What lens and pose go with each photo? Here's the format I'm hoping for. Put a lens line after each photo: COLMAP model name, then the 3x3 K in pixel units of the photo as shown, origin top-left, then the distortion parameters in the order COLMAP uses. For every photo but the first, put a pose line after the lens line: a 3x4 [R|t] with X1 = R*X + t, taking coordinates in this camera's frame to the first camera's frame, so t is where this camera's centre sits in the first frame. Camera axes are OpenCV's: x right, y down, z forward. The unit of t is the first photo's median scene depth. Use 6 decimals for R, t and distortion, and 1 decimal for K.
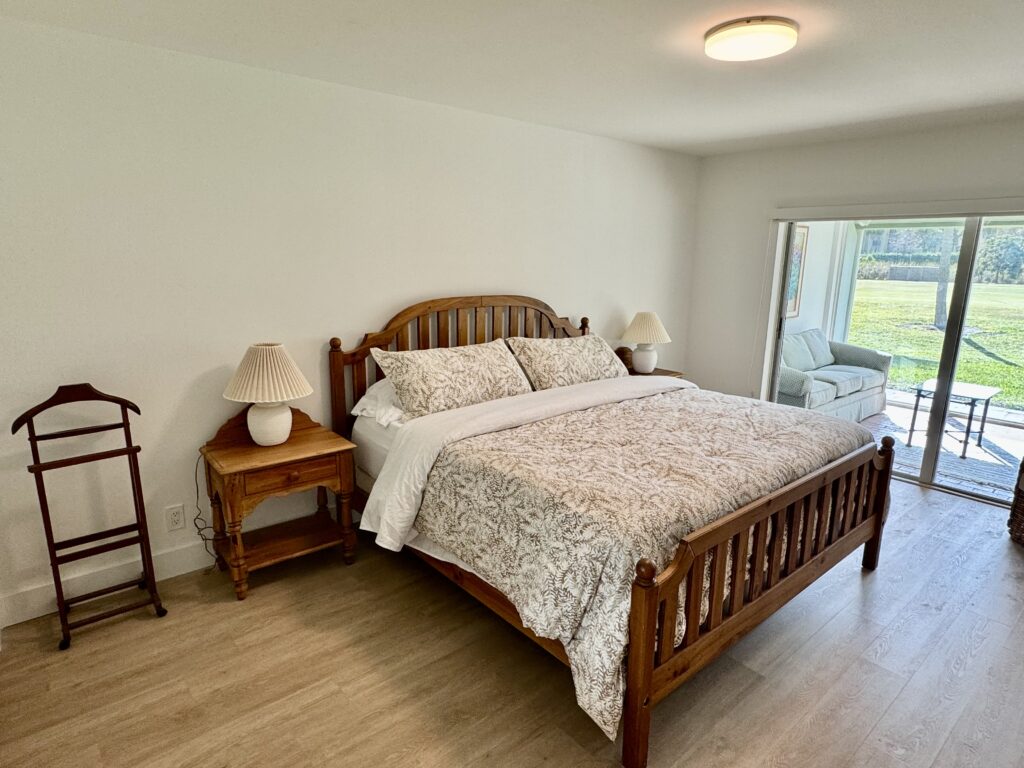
lens RADIAL K [[592.6, 0, 508.3], [0, 592.6, 386.9], [0, 0, 1]] dist [-0.007531, -0.001123]
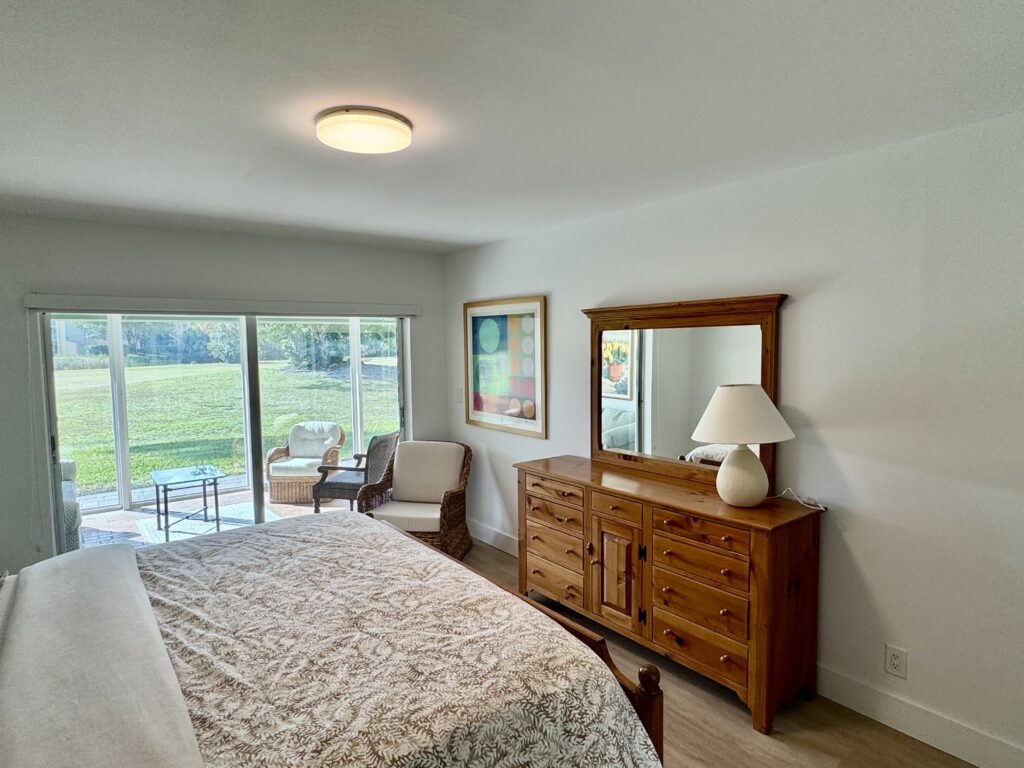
lens RADIAL K [[592.6, 0, 507.6], [0, 592.6, 381.9], [0, 0, 1]] dist [-0.007531, -0.001123]
pose [[0.047770, -0.080468, 0.995612, -0.491137], [0.232781, 0.970201, 0.067245, -0.194849], [-0.971355, 0.228548, 0.065078, 0.732834]]
